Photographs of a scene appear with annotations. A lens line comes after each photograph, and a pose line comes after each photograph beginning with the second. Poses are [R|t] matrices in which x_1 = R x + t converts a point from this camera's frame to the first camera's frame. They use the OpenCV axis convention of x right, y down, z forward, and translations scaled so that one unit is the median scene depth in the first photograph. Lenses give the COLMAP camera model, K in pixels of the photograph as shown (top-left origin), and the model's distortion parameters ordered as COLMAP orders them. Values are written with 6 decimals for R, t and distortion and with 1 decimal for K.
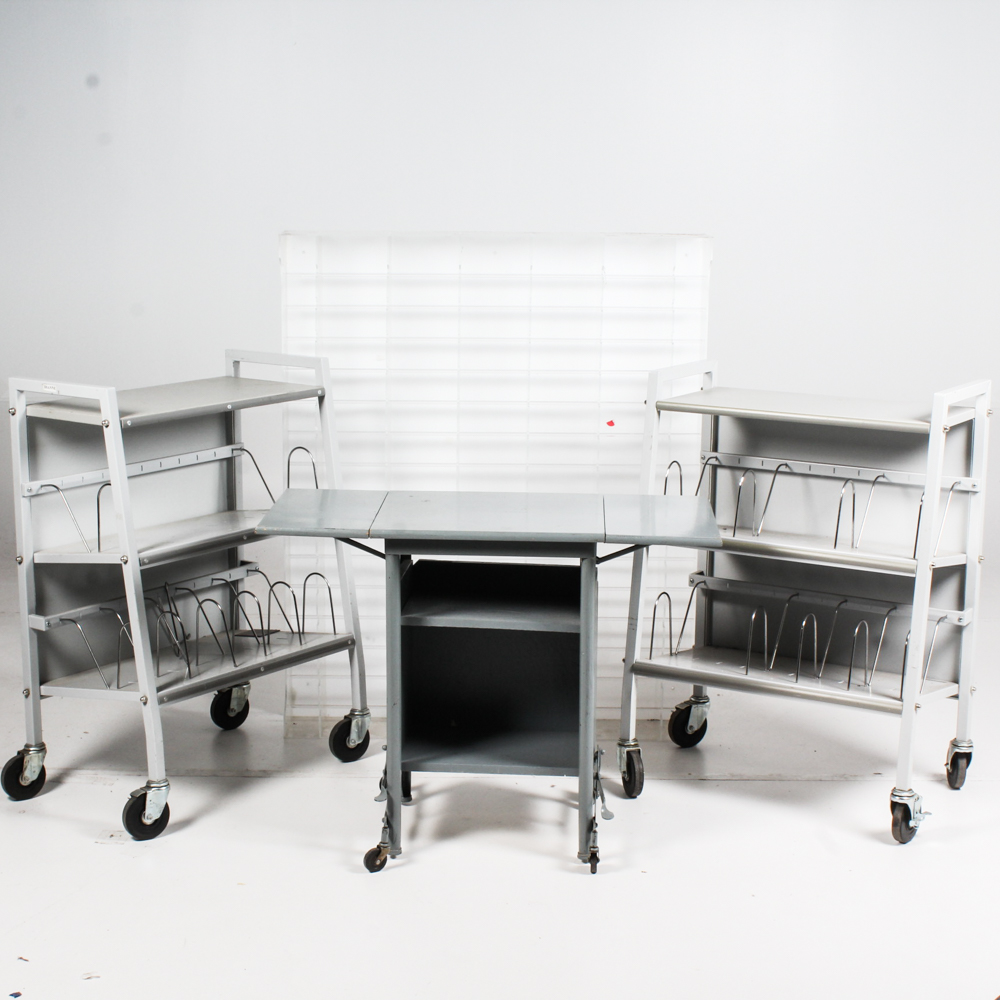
lens RADIAL K [[2013.7, 0, 500.0], [0, 2013.7, 500.0], [0, 0, 1]] dist [-0.087595, -0.186702]
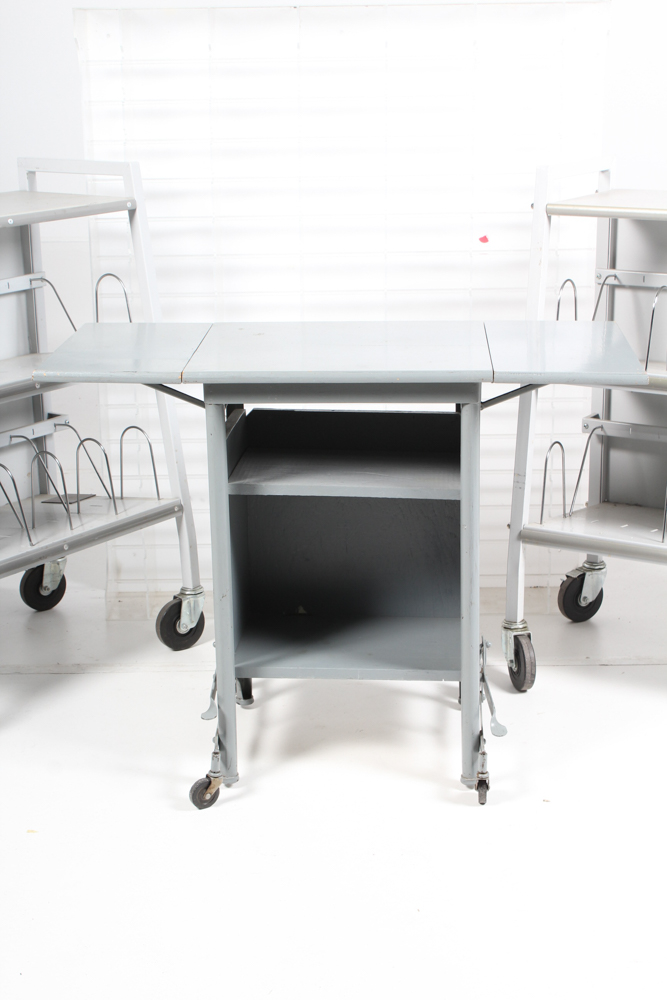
lens RADIAL K [[1686.4, 0, 333.5], [0, 1686.4, 500.0], [0, 0, 1]] dist [0.002216, 0.028918]
pose [[0.999684, -0.020634, -0.014386, 0.000269], [0.021844, 0.995724, 0.089761, 0.006007], [0.012472, -0.090046, 0.995859, 0.311893]]
